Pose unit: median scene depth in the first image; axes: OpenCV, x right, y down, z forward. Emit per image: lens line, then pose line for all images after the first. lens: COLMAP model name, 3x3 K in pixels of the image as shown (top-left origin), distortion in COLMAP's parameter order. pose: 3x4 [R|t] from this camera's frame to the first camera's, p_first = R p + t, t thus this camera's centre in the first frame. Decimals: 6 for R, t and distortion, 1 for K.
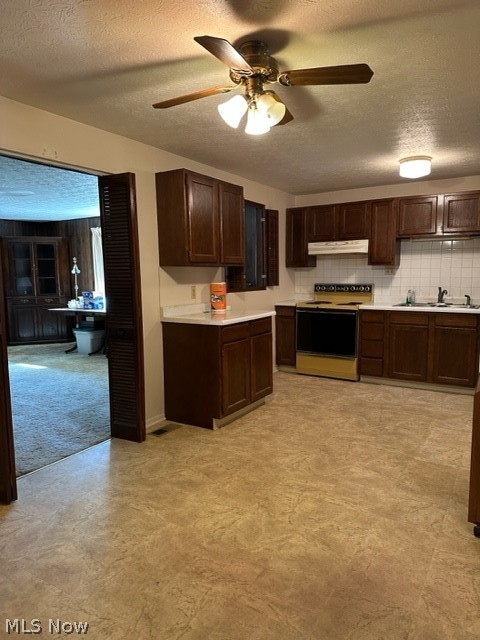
lens RADIAL K [[441.4, 0, 230.9], [0, 441.4, 322.8], [0, 0, 1]] dist [-0.001476, -0.002012]
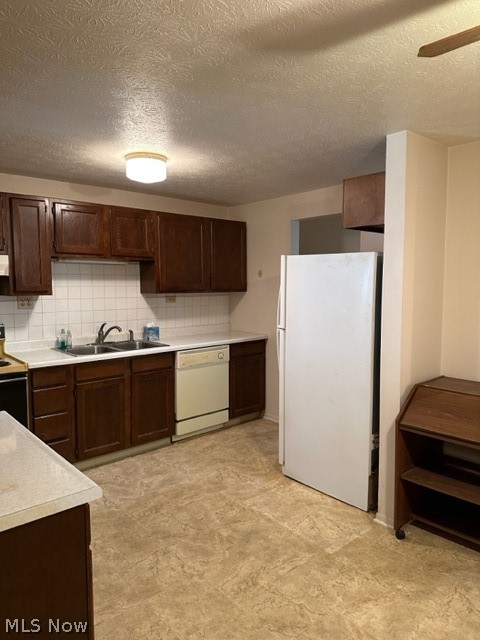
lens RADIAL K [[447.3, 0, 241.6], [0, 447.3, 318.2], [0, 0, 1]] dist [0.069090, -0.094763]
pose [[0.269519, -0.069211, 0.960505, -0.243171], [0.106639, 0.993425, 0.041660, -0.103669], [-0.957073, 0.091199, 0.275127, 0.586942]]
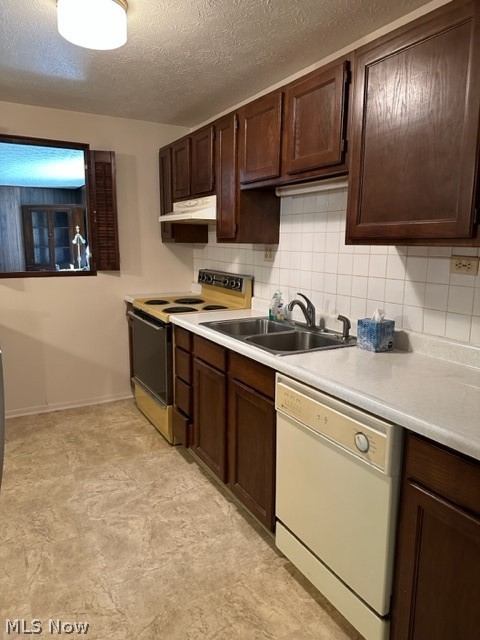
lens RADIAL K [[447.3, 0, 241.6], [0, 447.3, 318.2], [0, 0, 1]] dist [0.069090, -0.094763]
pose [[0.883204, 0.095685, -0.459124, 0.685976], [-0.071052, 0.994965, 0.070680, -0.089312], [0.463576, -0.029803, 0.885556, 0.588608]]
